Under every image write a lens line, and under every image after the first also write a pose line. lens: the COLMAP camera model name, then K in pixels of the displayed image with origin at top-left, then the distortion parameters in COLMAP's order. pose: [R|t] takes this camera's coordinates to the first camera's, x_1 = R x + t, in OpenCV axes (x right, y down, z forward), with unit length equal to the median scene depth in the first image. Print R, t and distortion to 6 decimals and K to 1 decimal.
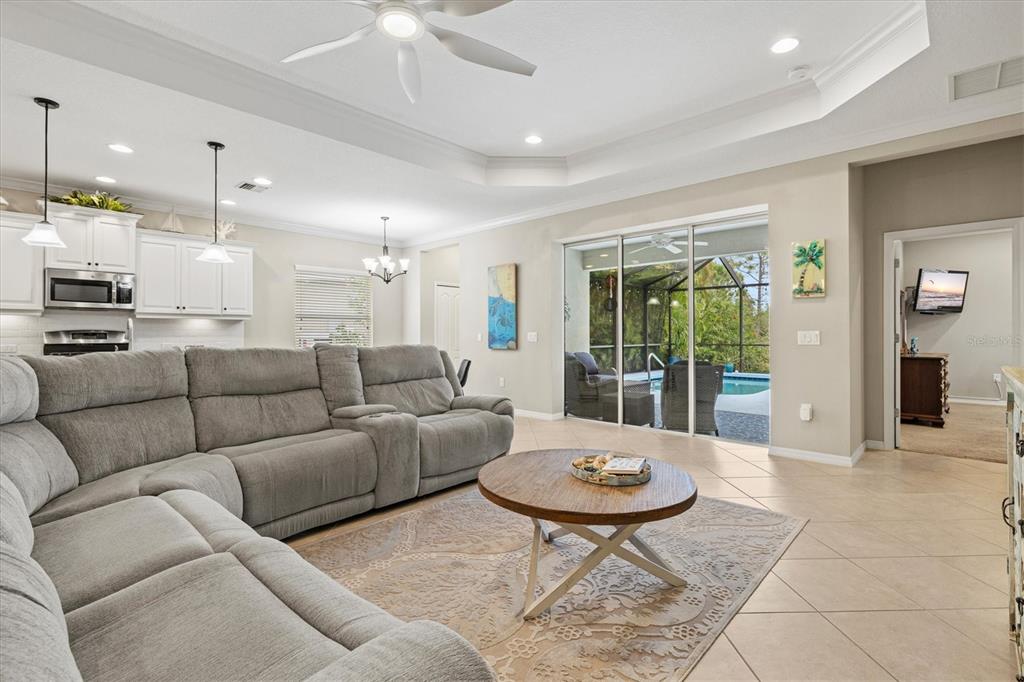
lens RADIAL K [[474.2, 0, 511.0], [0, 474.2, 332.9], [0, 0, 1]] dist [-0.010878, 0.003141]
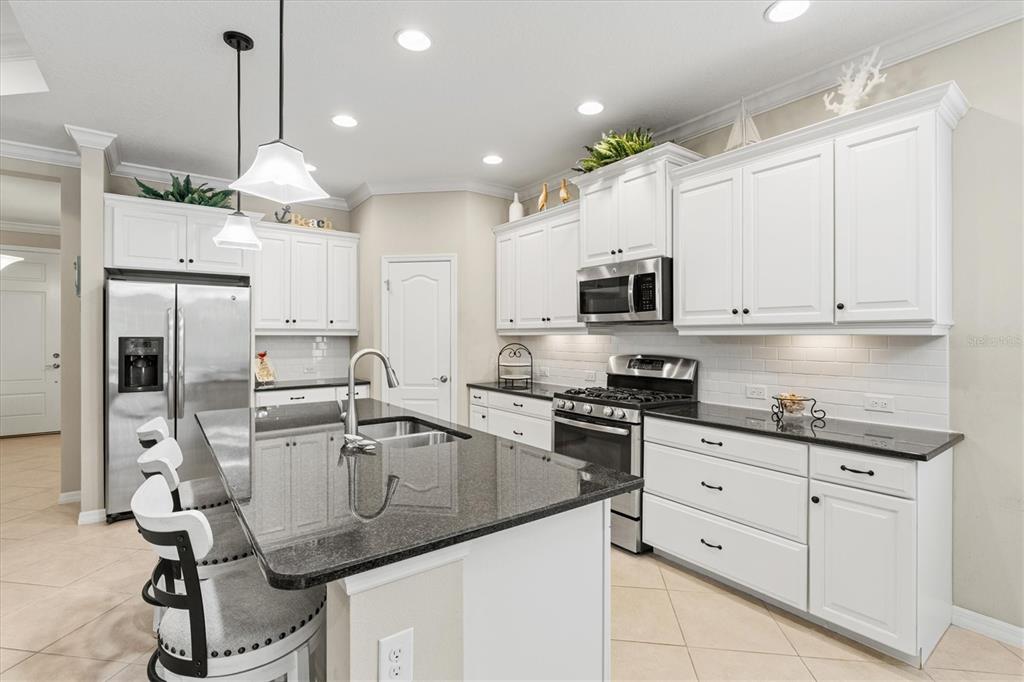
lens RADIAL K [[474.2, 0, 509.2], [0, 474.2, 338.4], [0, 0, 1]] dist [-0.010878, 0.003141]
pose [[-0.182365, 0.008827, -0.983191, -0.211321], [0.003841, 0.999958, 0.008265, -0.032221], [0.983223, -0.002270, -0.182391, 0.865206]]
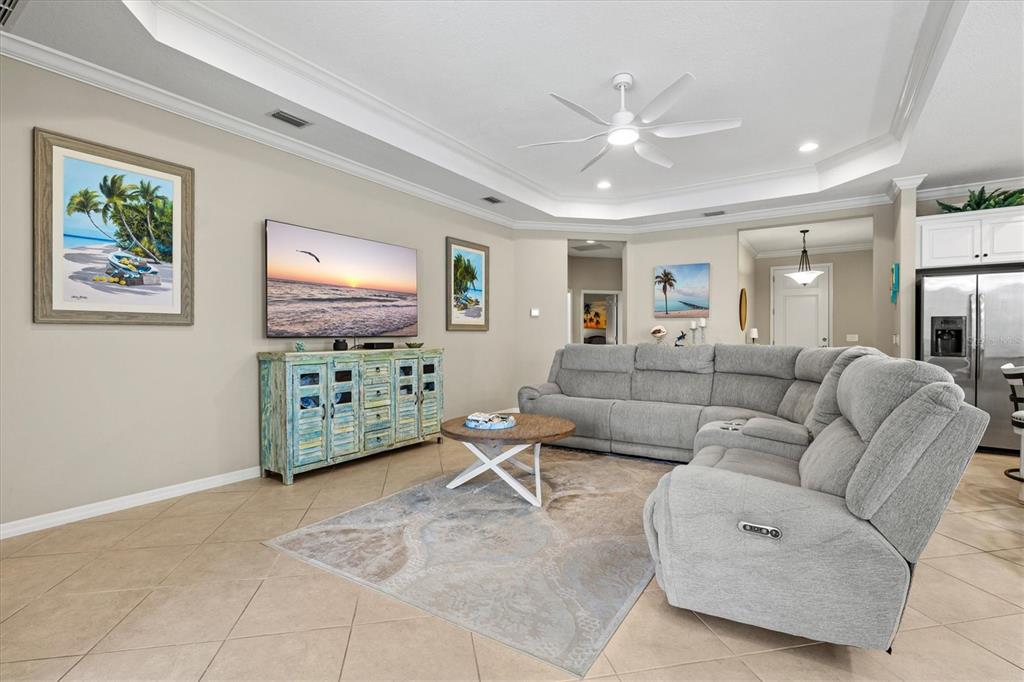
lens RADIAL K [[474.2, 0, 513.1], [0, 474.2, 339.6], [0, 0, 1]] dist [-0.010878, 0.003141]
pose [[-0.987394, 0.003764, -0.158234, 0.152530], [0.003129, 0.999986, 0.004265, 0.002957], [0.158248, 0.003716, -0.987392, 0.982111]]
